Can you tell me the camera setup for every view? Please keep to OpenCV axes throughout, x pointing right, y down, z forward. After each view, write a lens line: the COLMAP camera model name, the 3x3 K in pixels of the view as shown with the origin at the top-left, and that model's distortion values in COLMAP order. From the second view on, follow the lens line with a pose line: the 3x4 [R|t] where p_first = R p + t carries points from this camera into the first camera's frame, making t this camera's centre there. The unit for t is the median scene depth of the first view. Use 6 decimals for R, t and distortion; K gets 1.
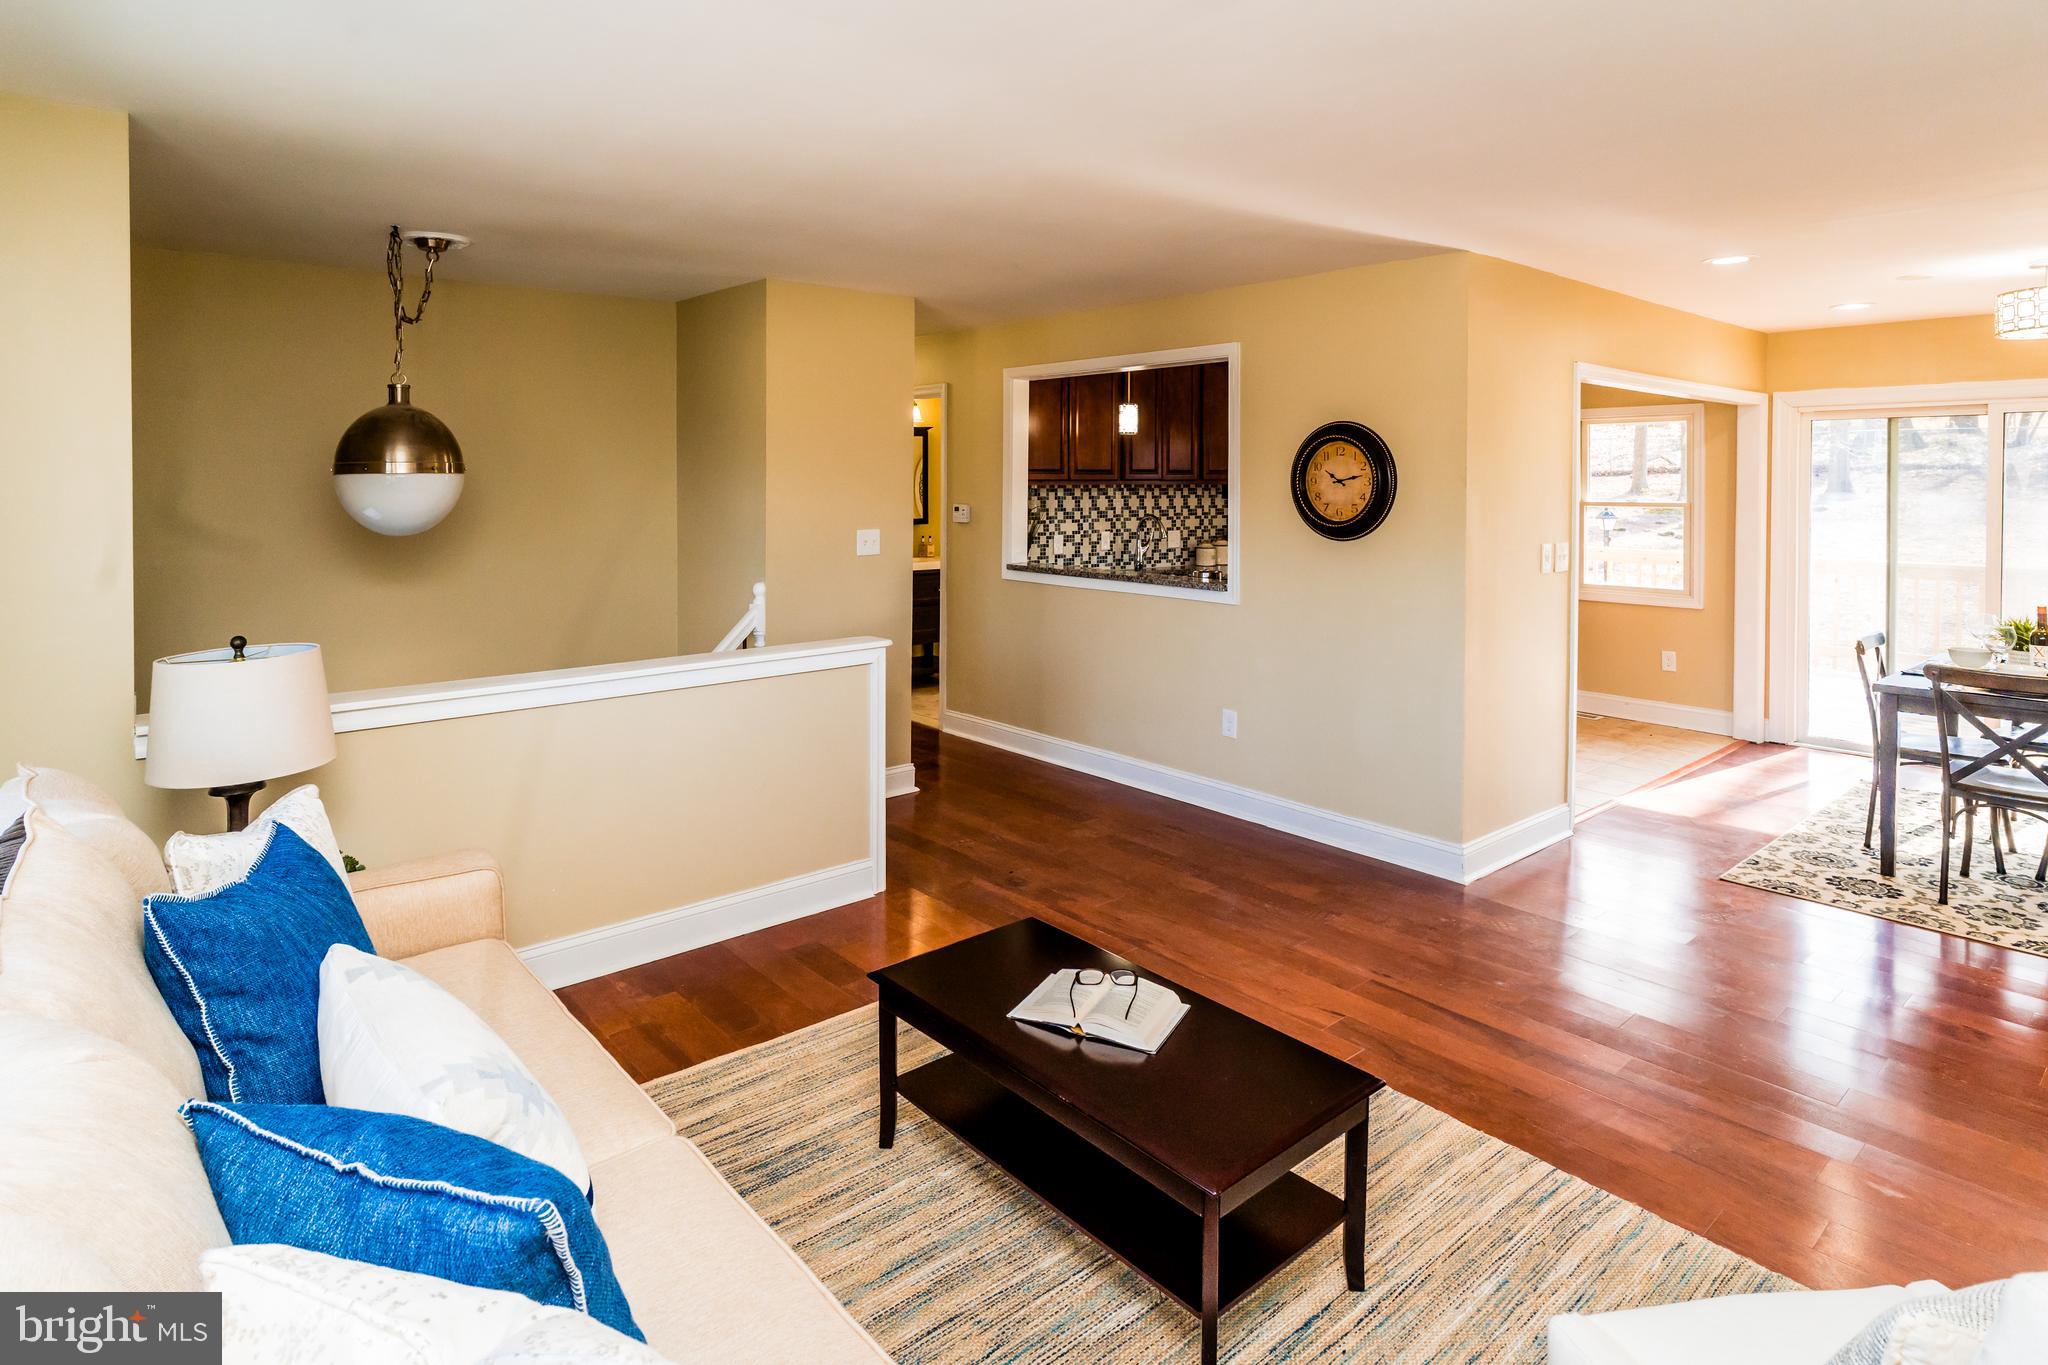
lens RADIAL K [[1114.2, 0, 1011.9], [0, 1114.2, 471.7], [0, 0, 1]] dist [-0.013053, 0.005318]
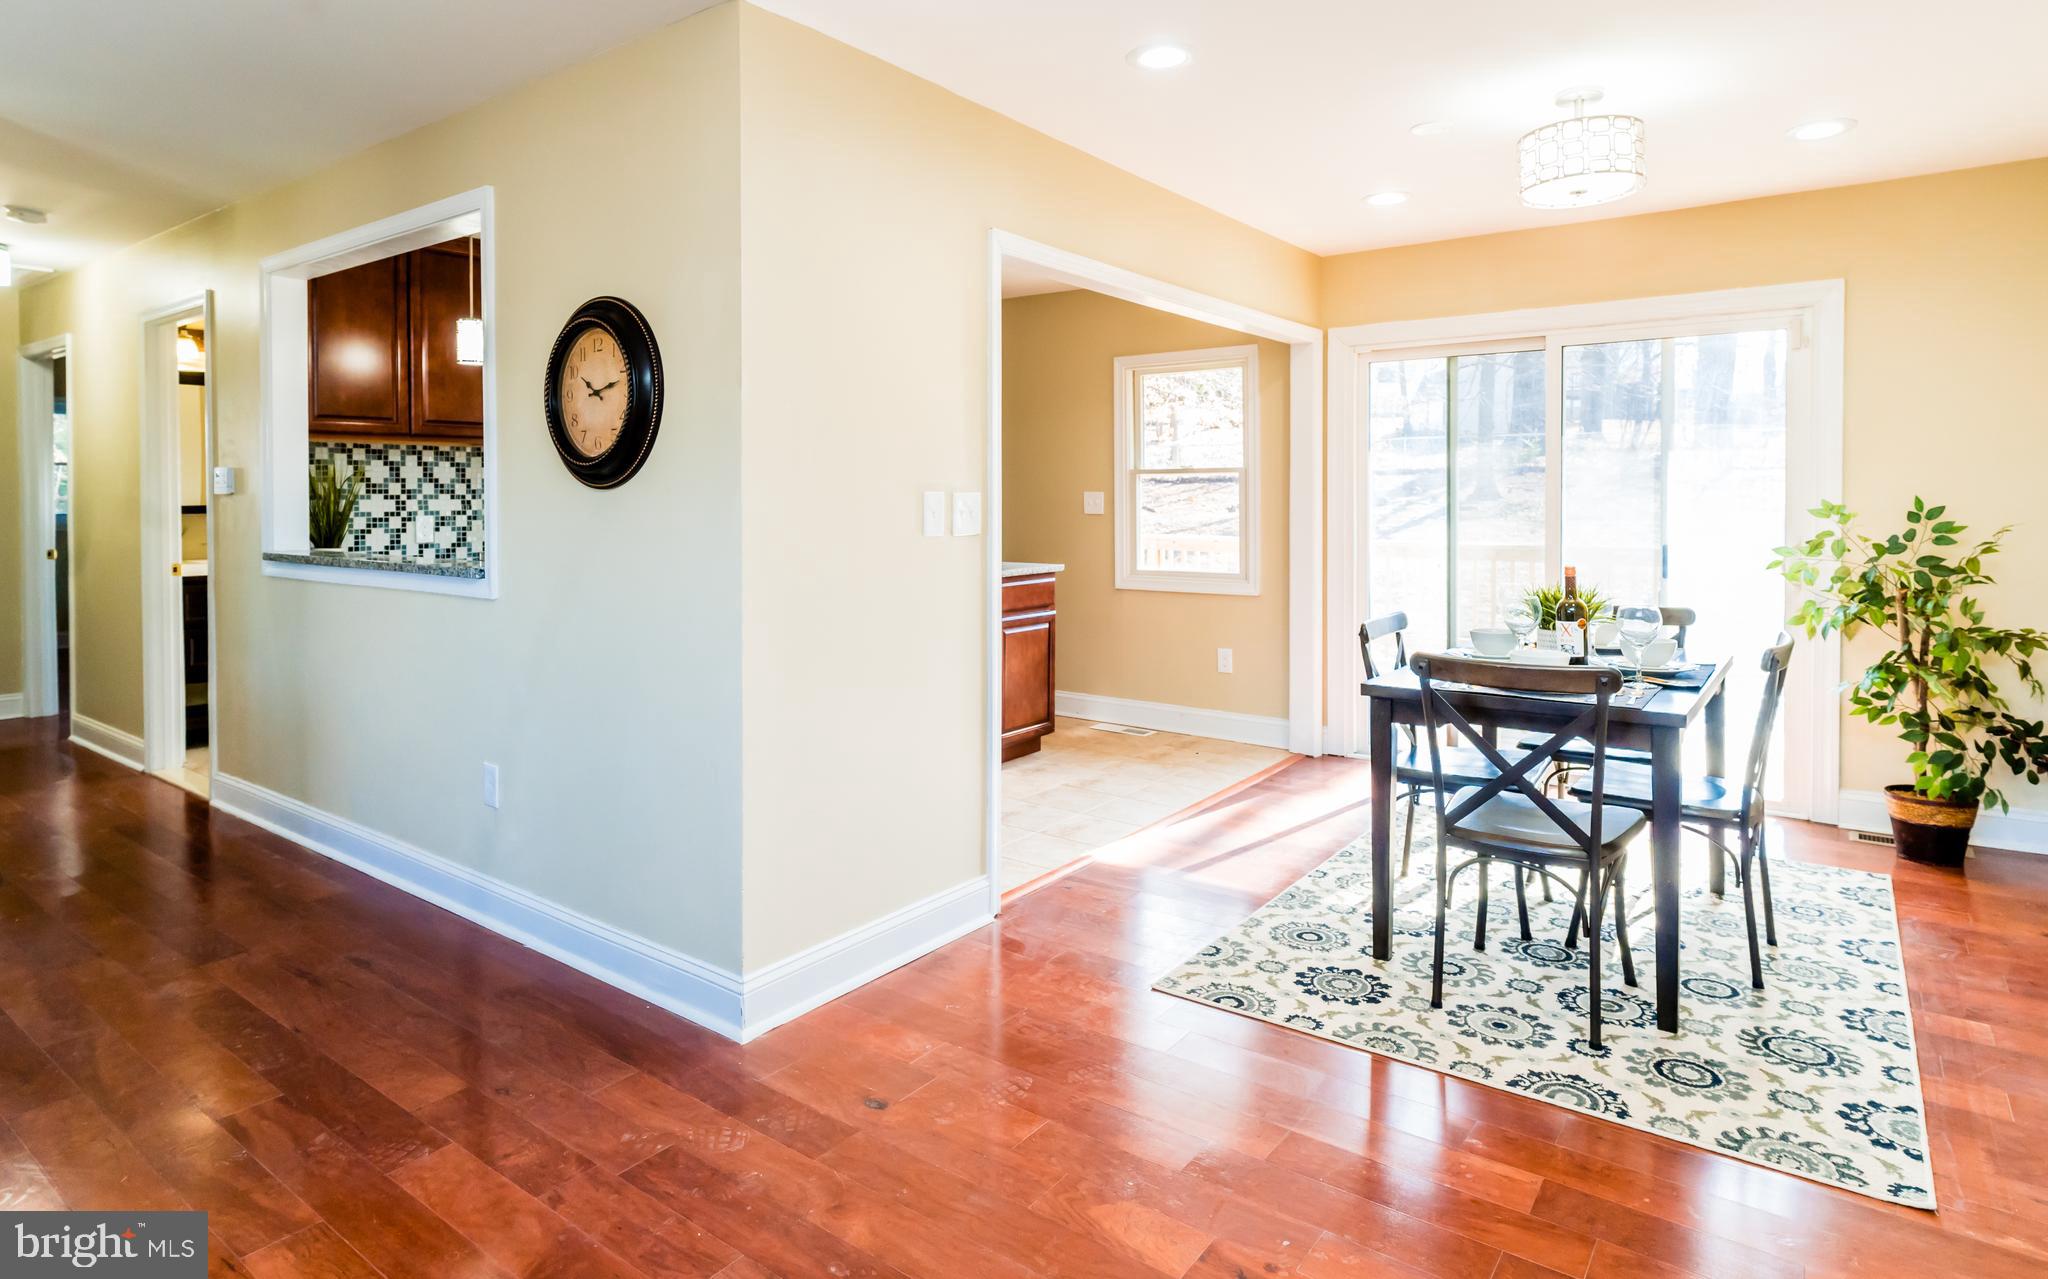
lens RADIAL K [[1130.3, 0, 992.0], [0, 1130.3, 500.4], [0, 0, 1]] dist [-0.005438, 0.003174]
pose [[0.976513, -0.008496, 0.215289, 0.243774], [0.005900, 0.999902, 0.012695, 0.040308], [-0.215376, -0.011127, 0.976468, 0.219905]]
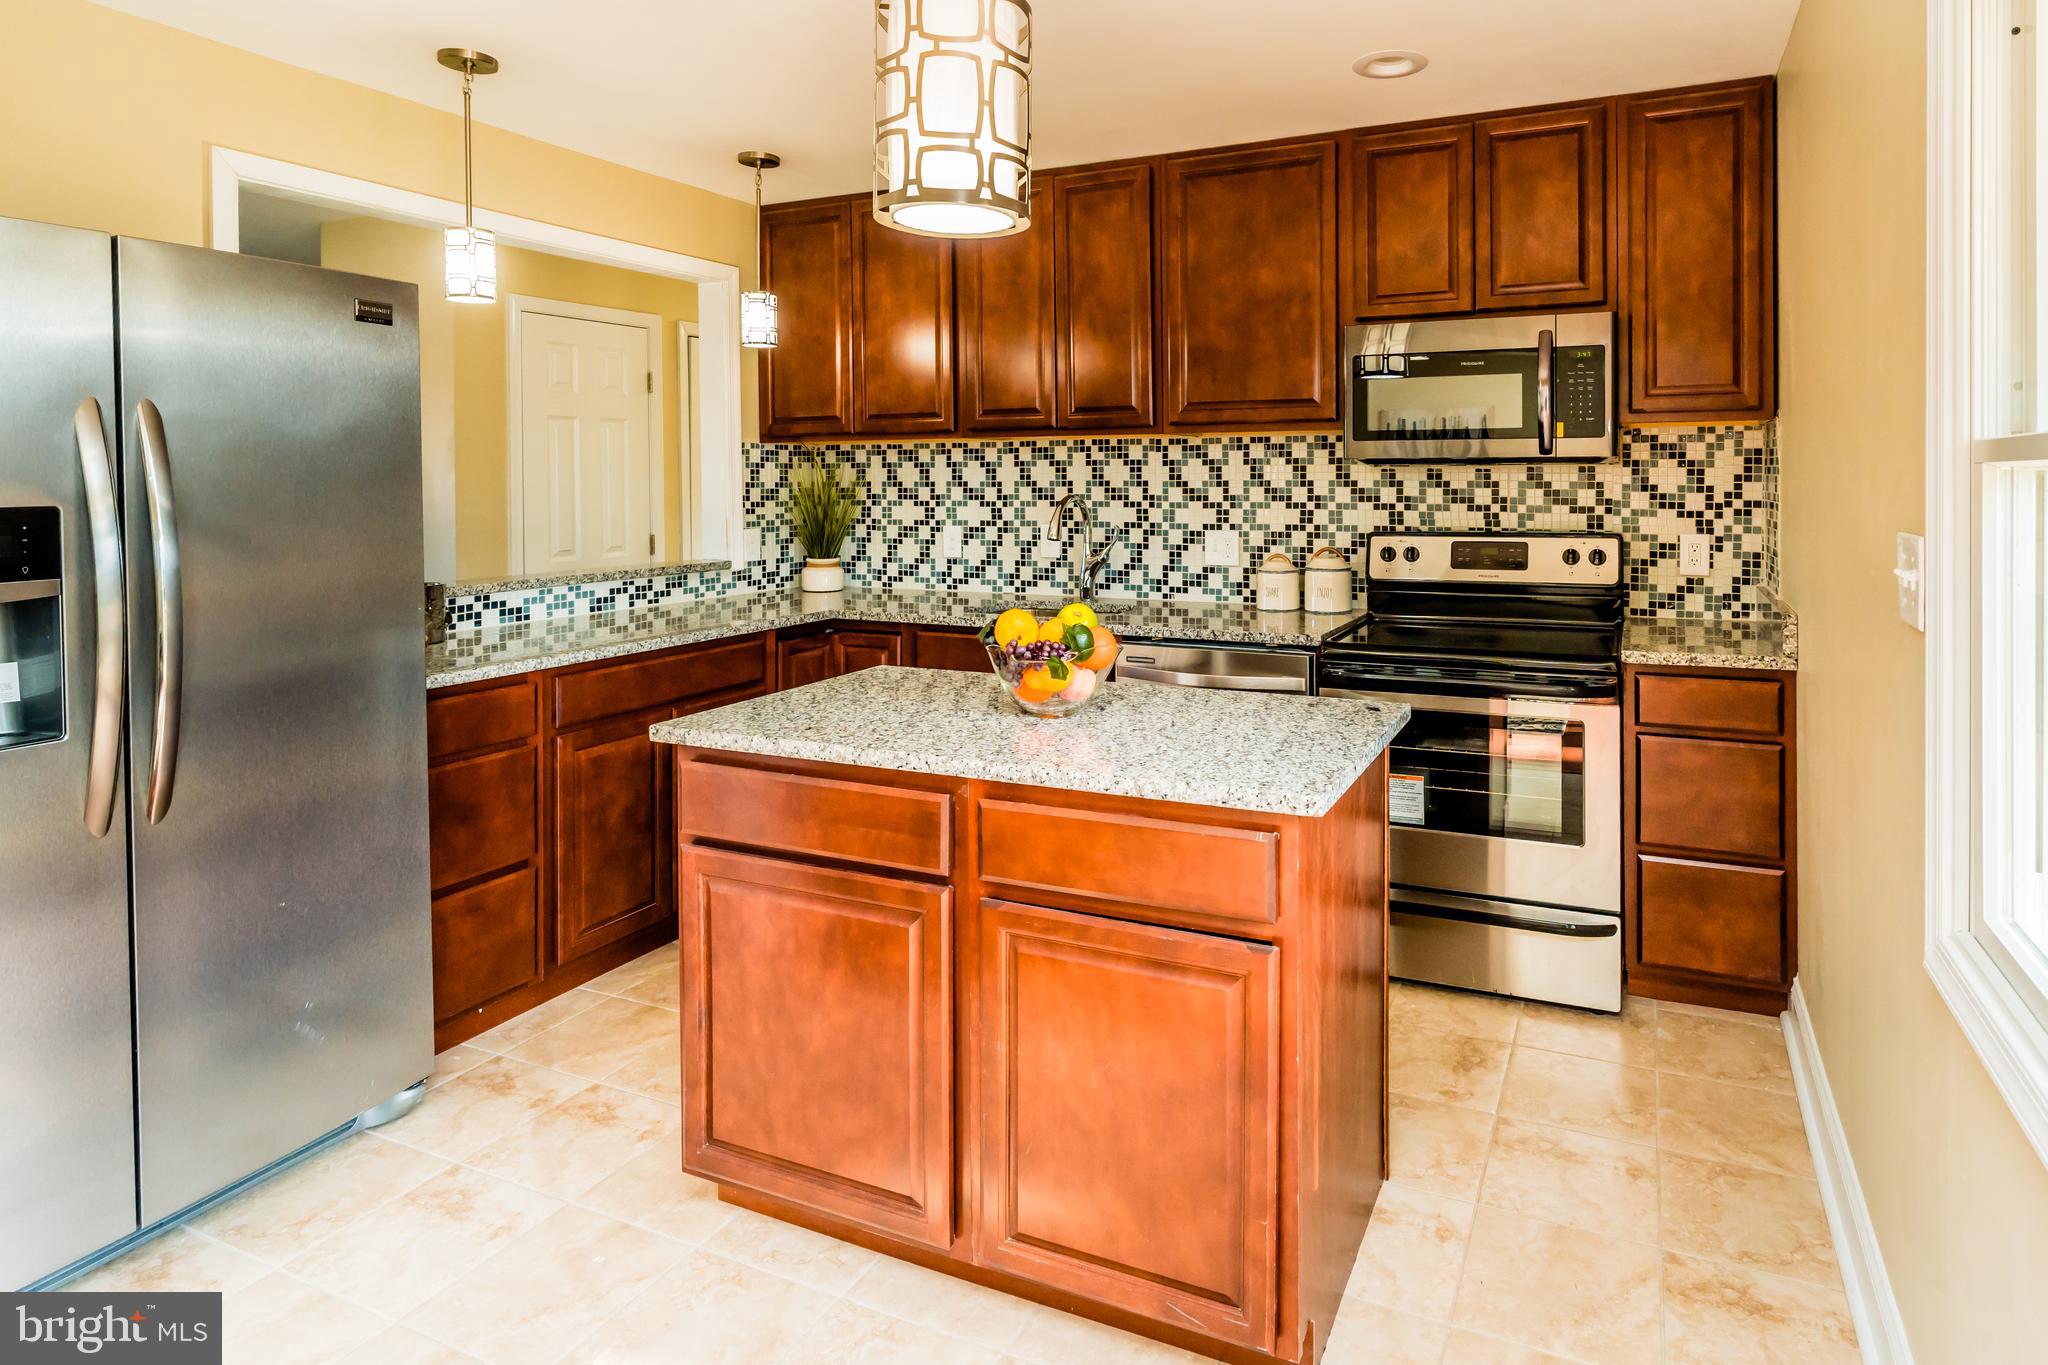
lens RADIAL K [[1114.2, 0, 1189.0], [0, 1114.2, 473.1], [0, 0, 1]] dist [-0.013053, 0.005318]
pose [[0.452958, -0.007066, -0.891504, 0.650843], [0.010538, 0.999941, -0.002571, 0.031326], [0.891470, -0.008230, 0.453005, 0.850342]]
